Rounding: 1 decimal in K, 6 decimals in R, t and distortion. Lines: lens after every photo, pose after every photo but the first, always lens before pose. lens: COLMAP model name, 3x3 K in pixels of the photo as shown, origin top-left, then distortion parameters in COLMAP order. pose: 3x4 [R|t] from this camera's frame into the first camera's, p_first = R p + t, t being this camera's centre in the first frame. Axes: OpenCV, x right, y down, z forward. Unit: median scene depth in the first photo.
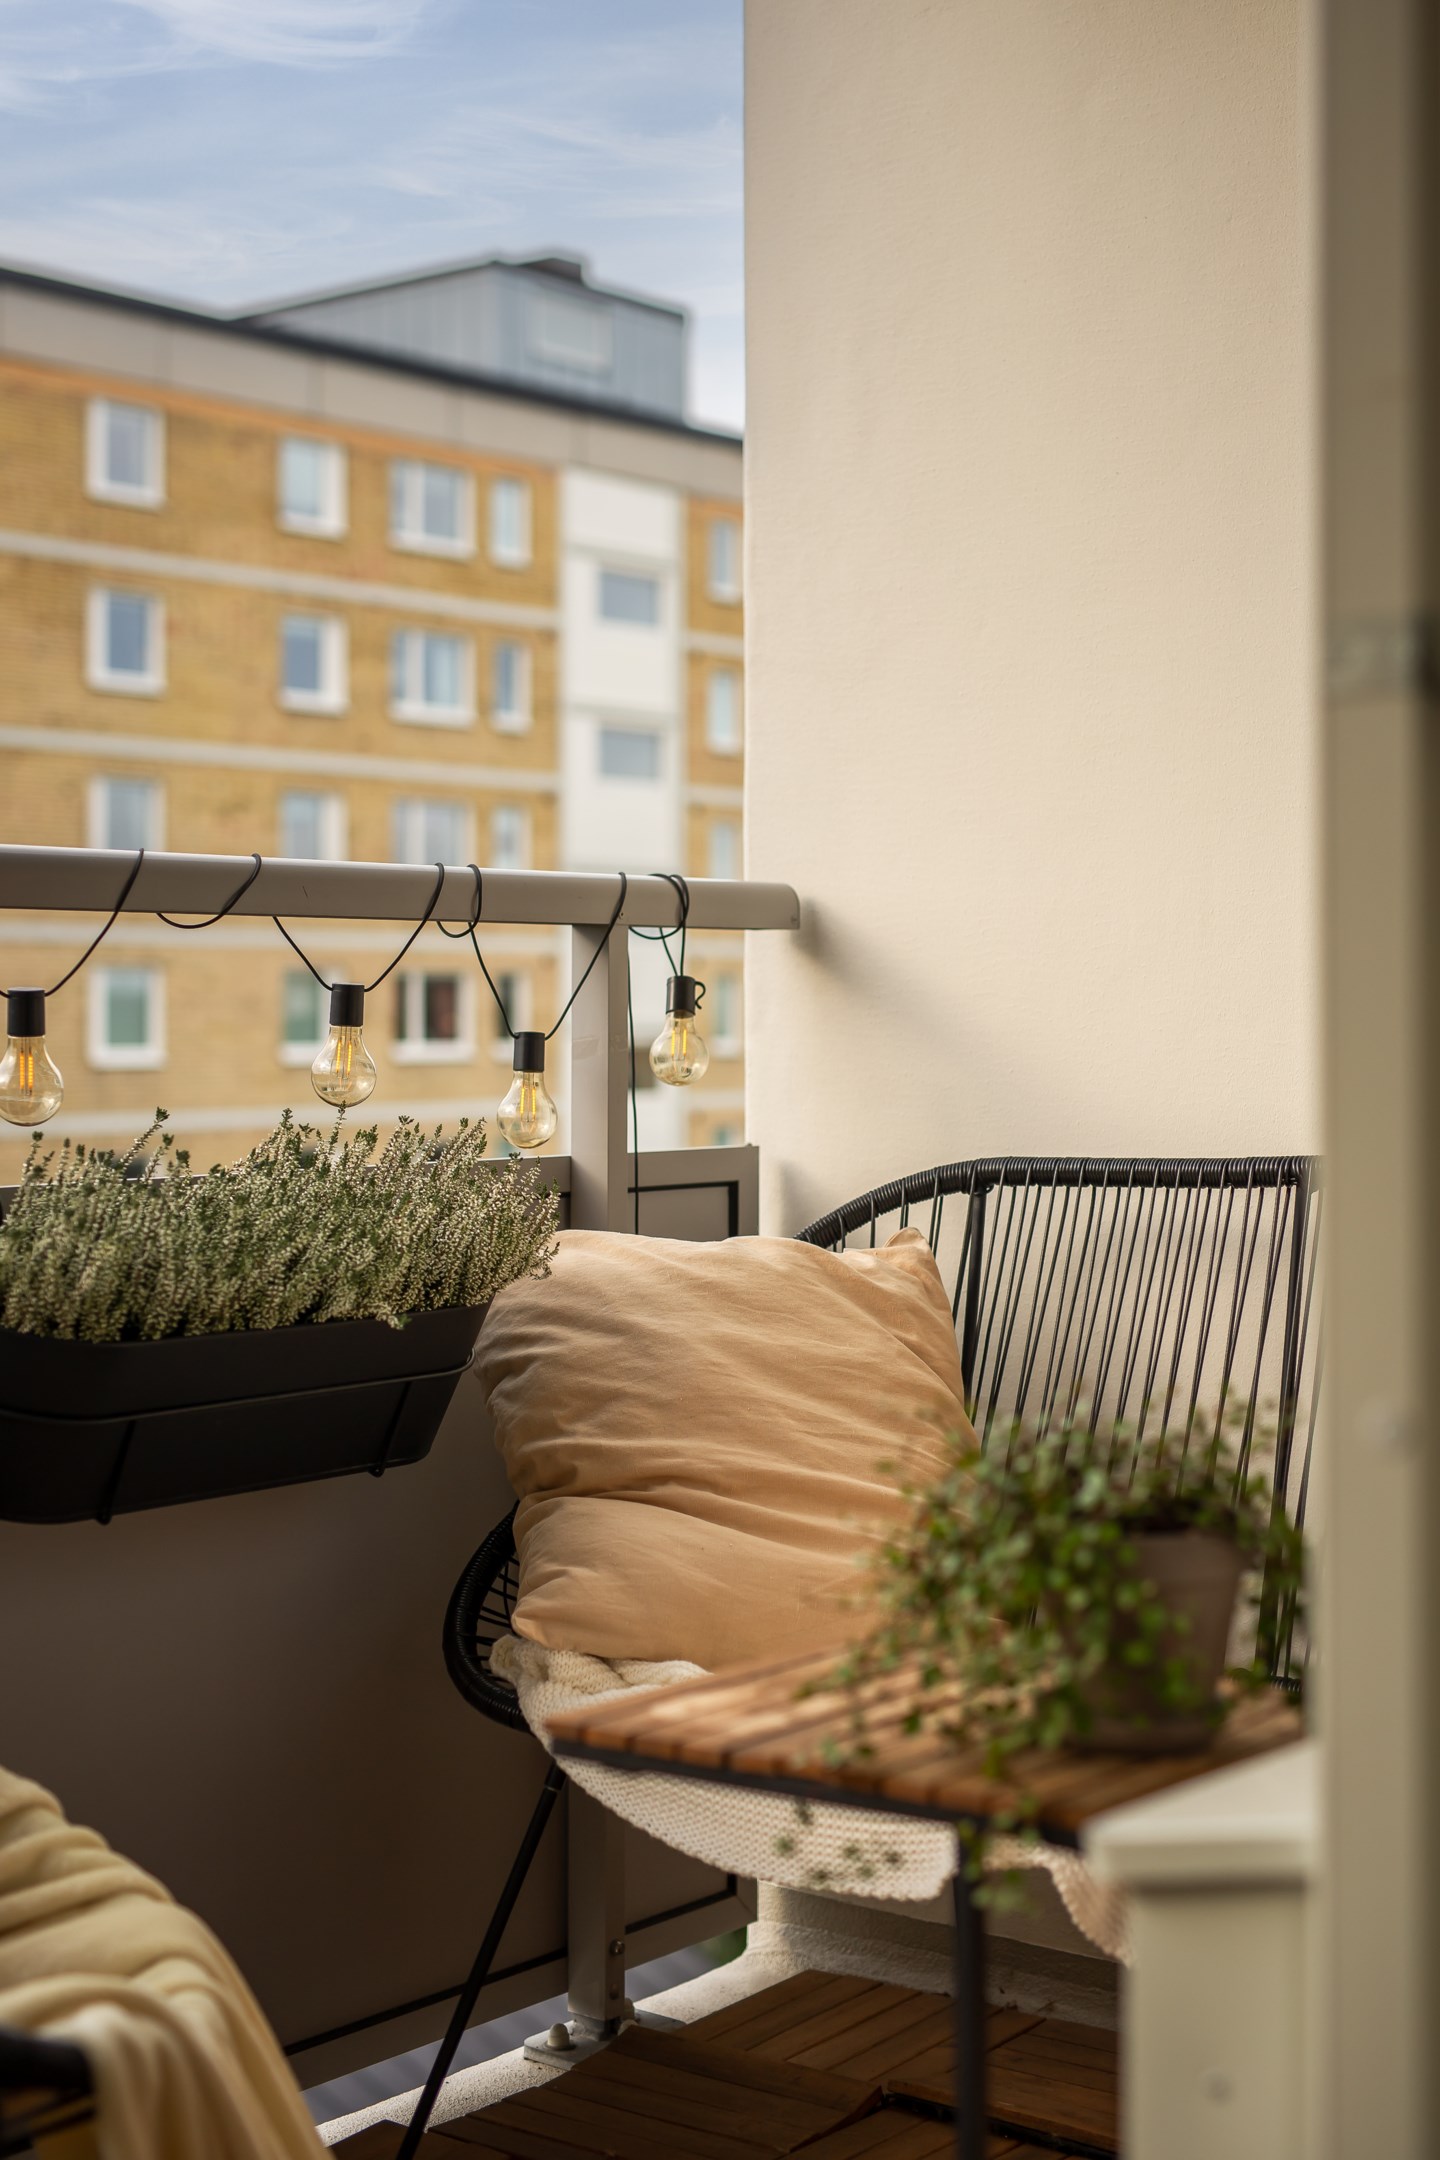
lens RADIAL K [[3078.2, 0, 722.5], [0, 3078.2, 956.8], [0, 0, 1]] dist [-0.015001, 0.065672]
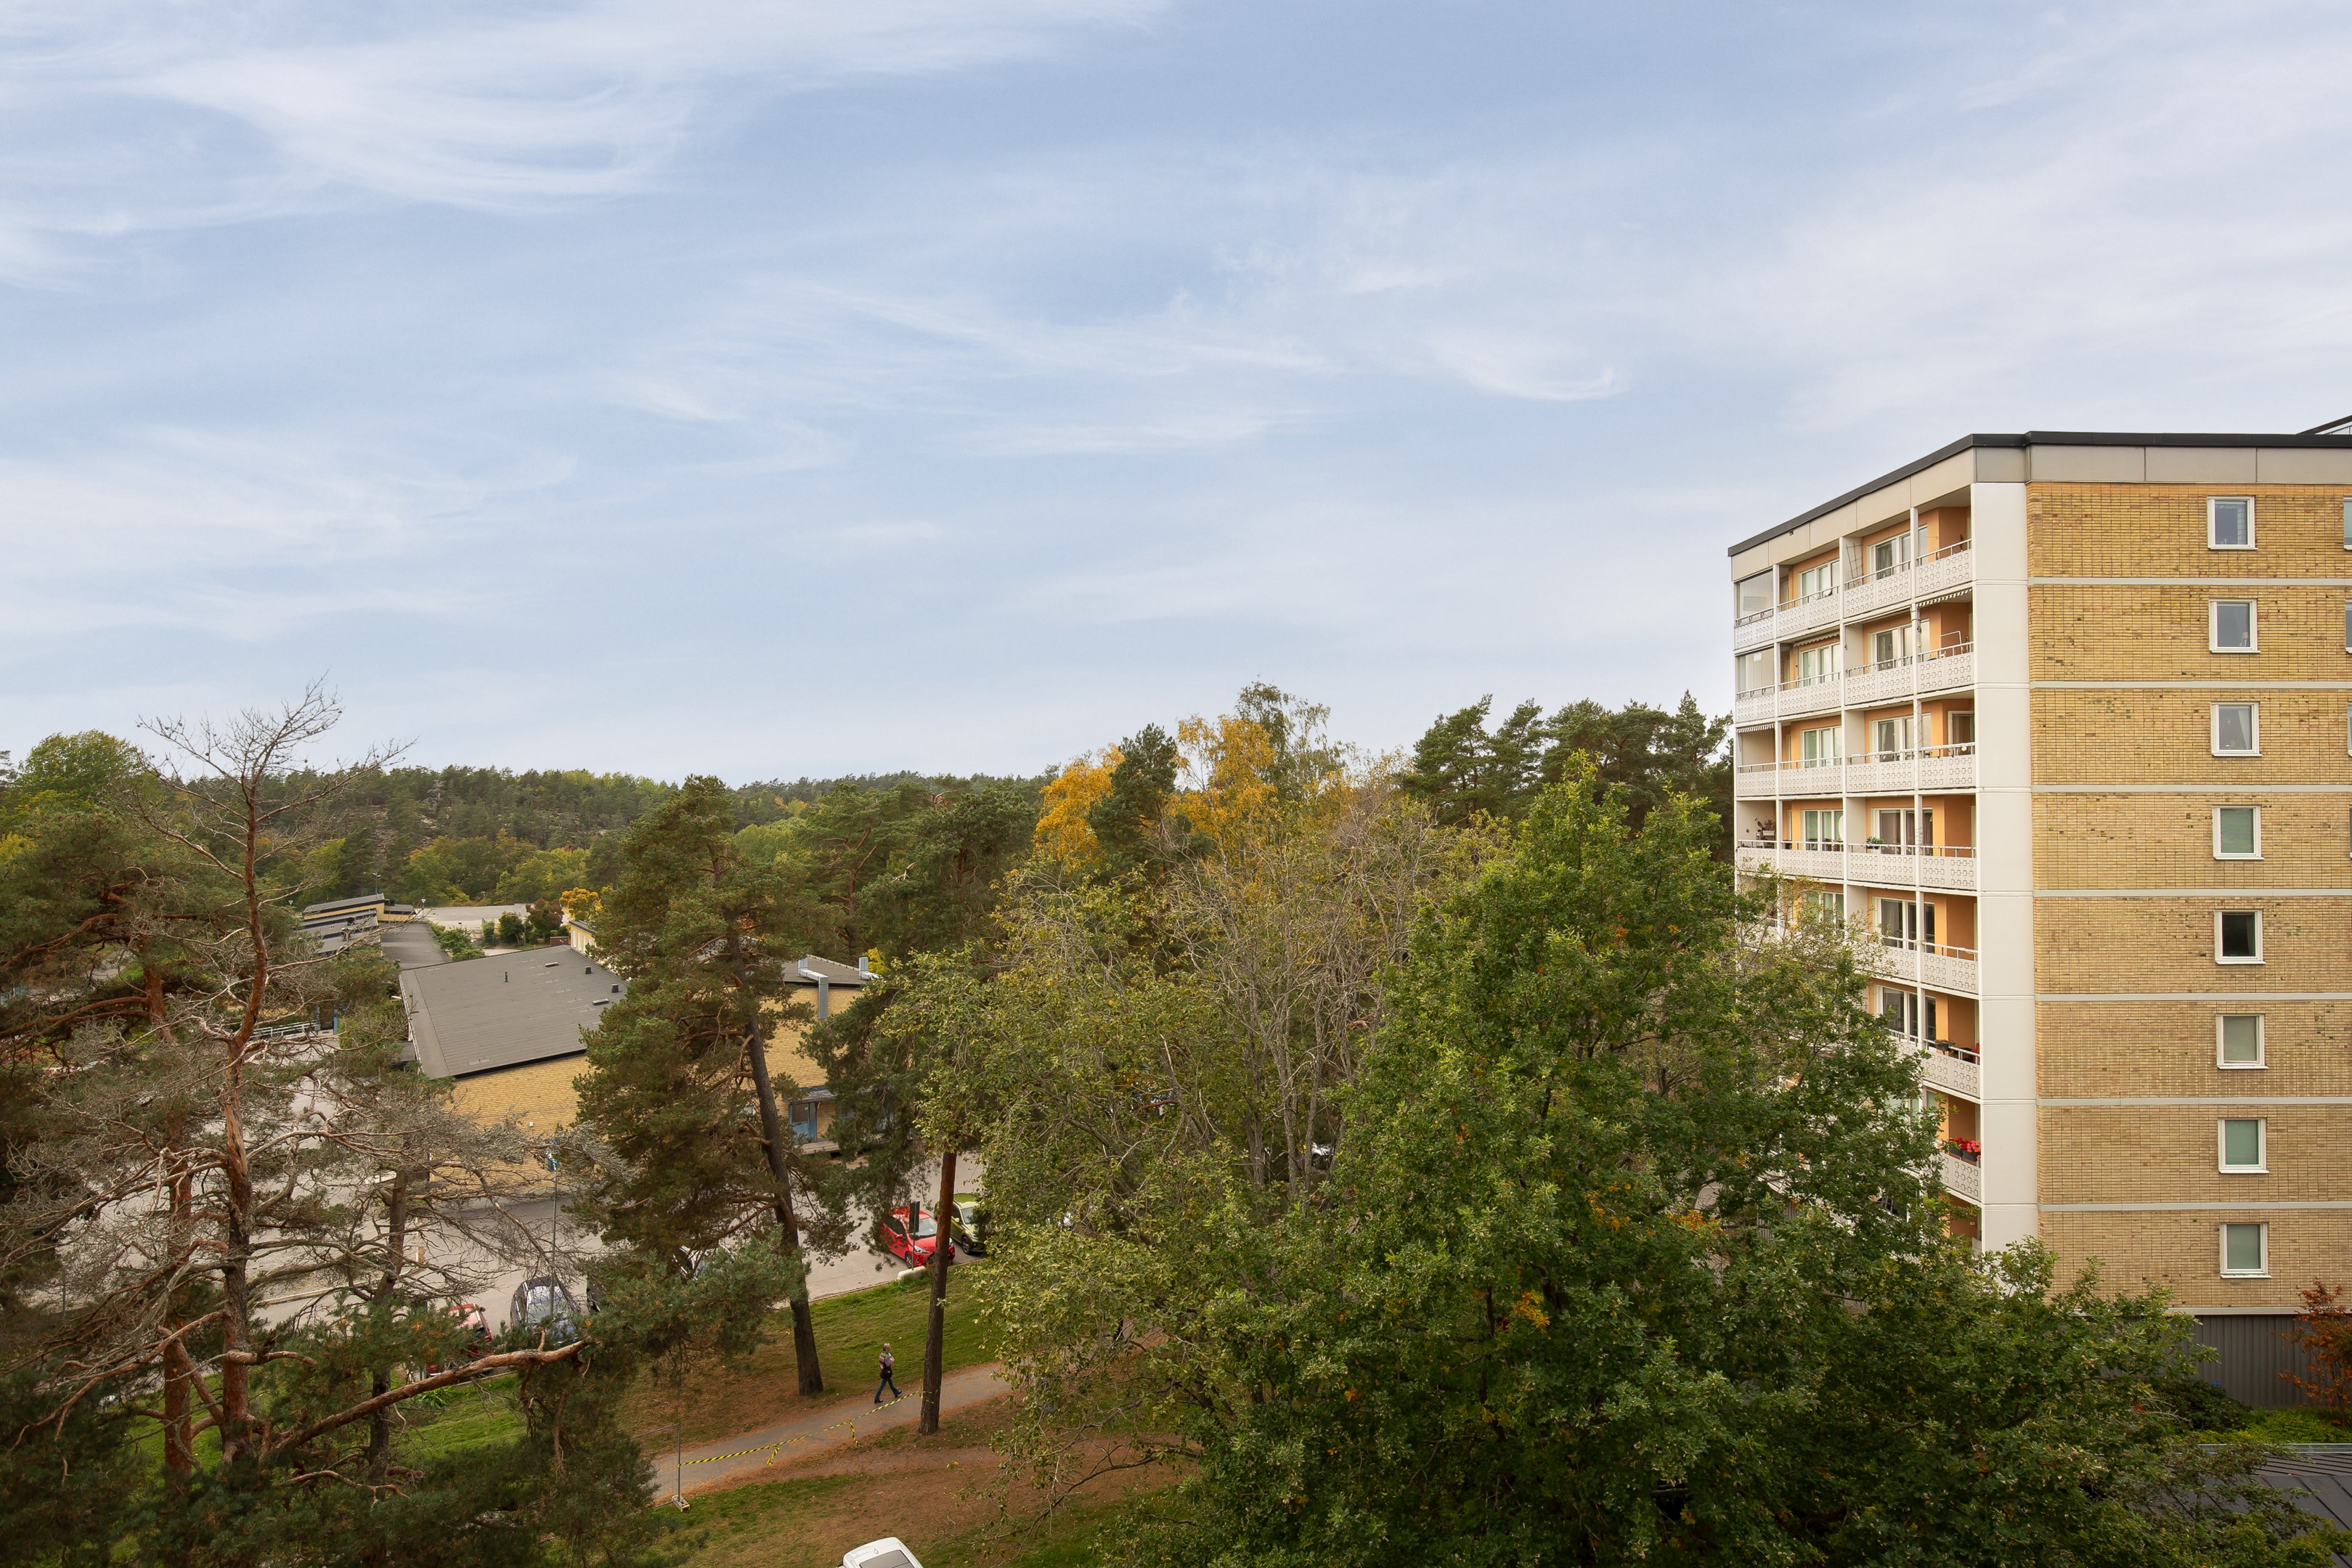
lens RADIAL K [[1285.2, 0, 1175.6], [0, 1285.2, 794.2], [0, 0, 1]] dist [-0.016544, 0.006879]
pose [[0.651265, -0.013392, -0.758732, -0.410389], [0.013610, 0.999890, -0.005966, -0.102748], [0.758729, -0.006441, 0.651375, 0.471076]]
